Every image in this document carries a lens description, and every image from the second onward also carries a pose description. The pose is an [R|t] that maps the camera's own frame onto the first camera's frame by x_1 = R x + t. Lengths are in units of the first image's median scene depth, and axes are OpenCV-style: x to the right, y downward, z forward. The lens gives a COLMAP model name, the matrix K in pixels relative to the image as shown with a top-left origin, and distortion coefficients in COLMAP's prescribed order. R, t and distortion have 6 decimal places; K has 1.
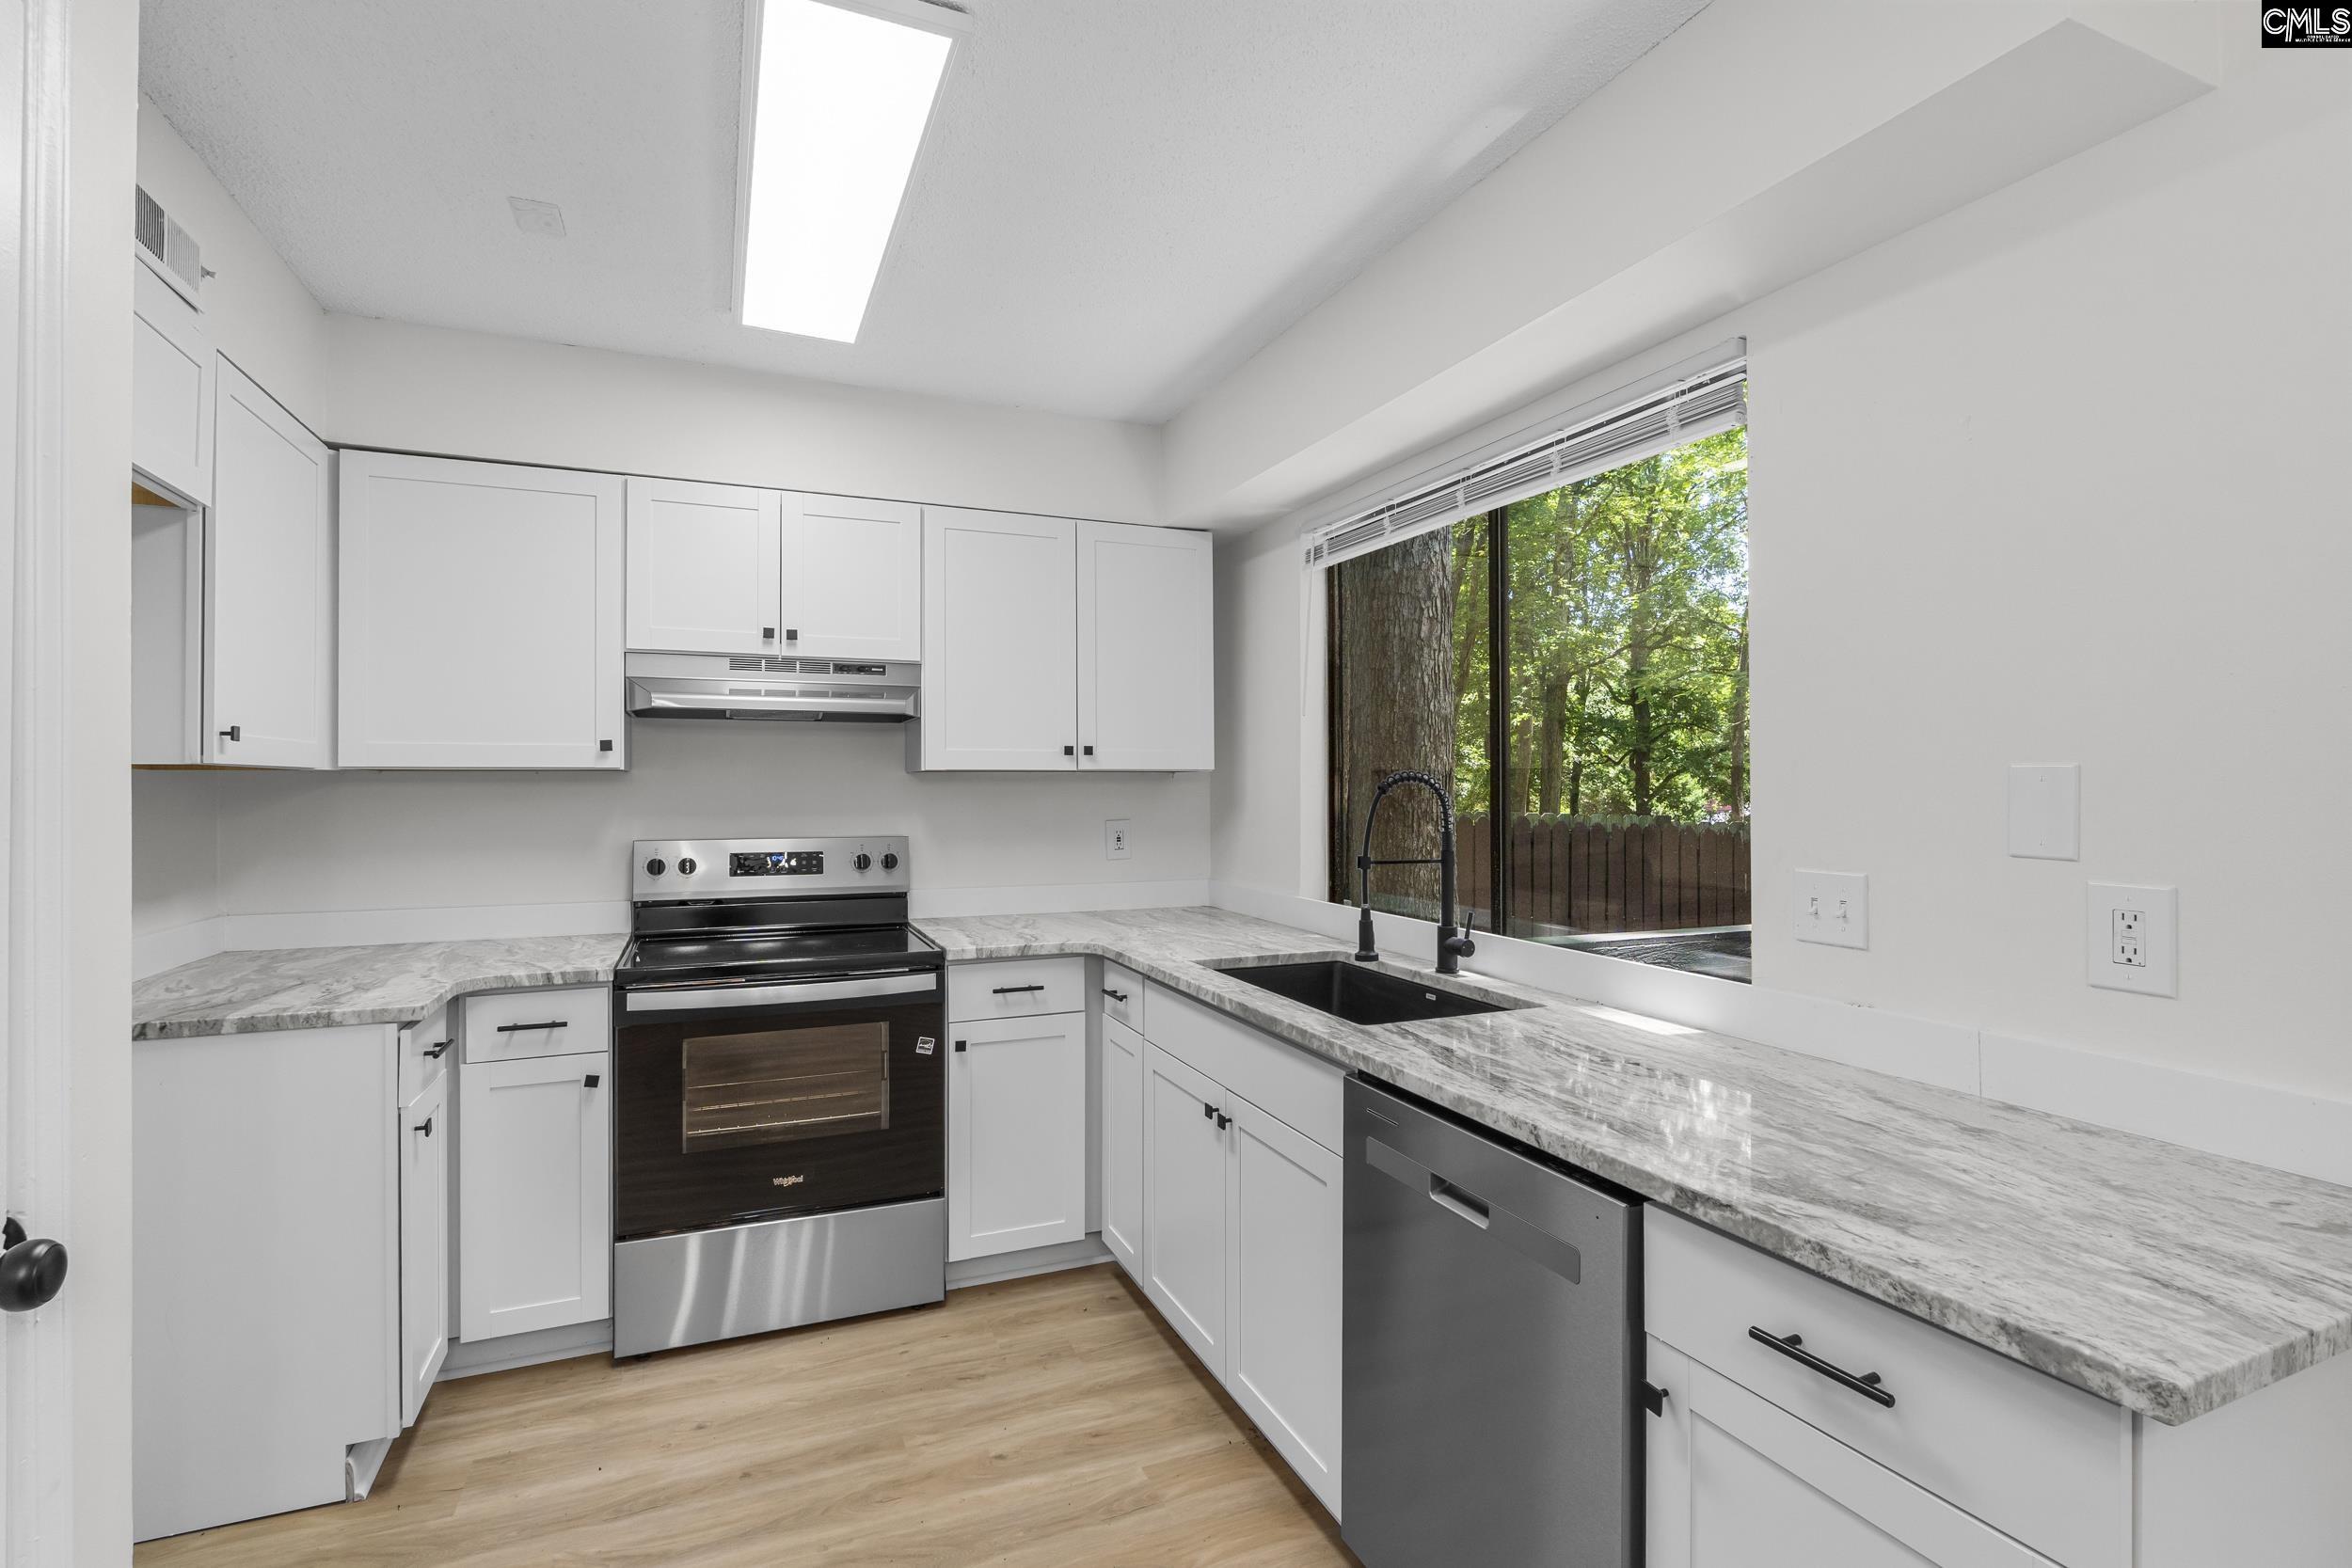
lens RADIAL K [[1079.0, 0, 1173.6], [0, 1079.0, 781.4], [0, 0, 1]] dist [-0.004029, -0.000230]
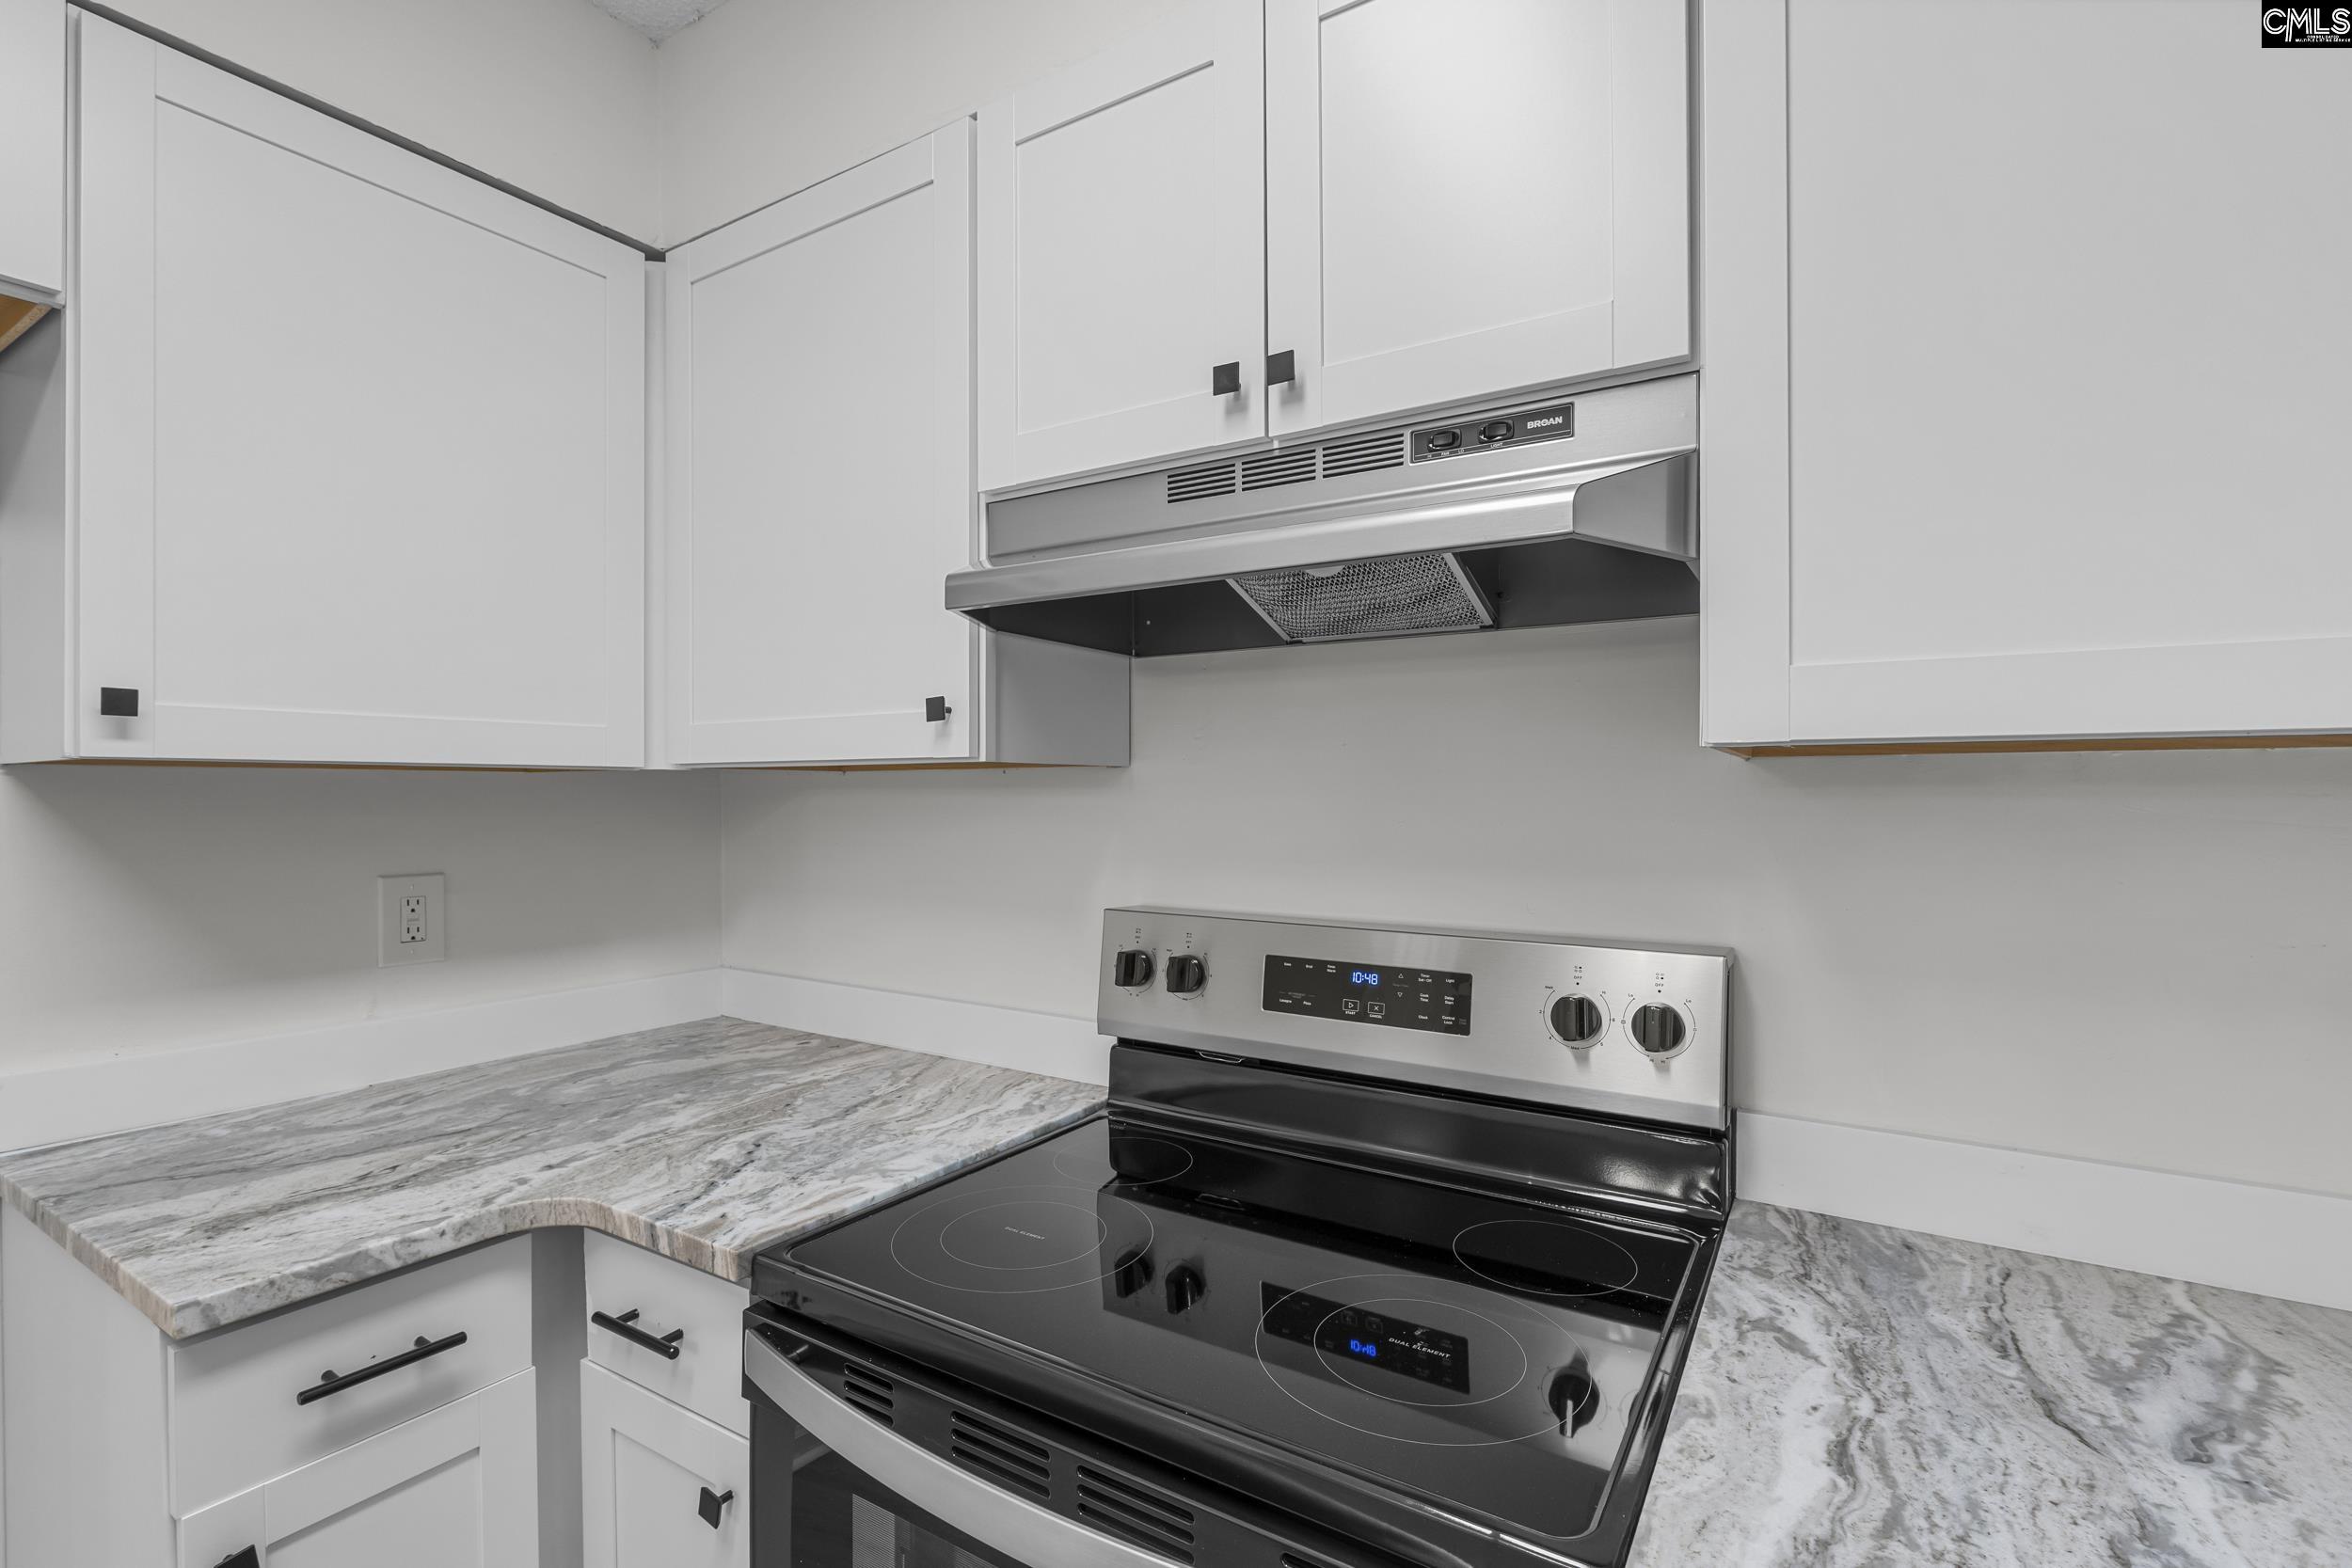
lens RADIAL K [[1079.0, 0, 1171.3], [0, 1079.0, 793.1], [0, 0, 1]] dist [-0.004029, -0.000230]
pose [[0.556645, 0.003388, -0.830744, -0.086362], [0.001553, 0.999986, 0.005119, 0.000649], [0.830749, -0.004139, 0.556632, 0.816496]]
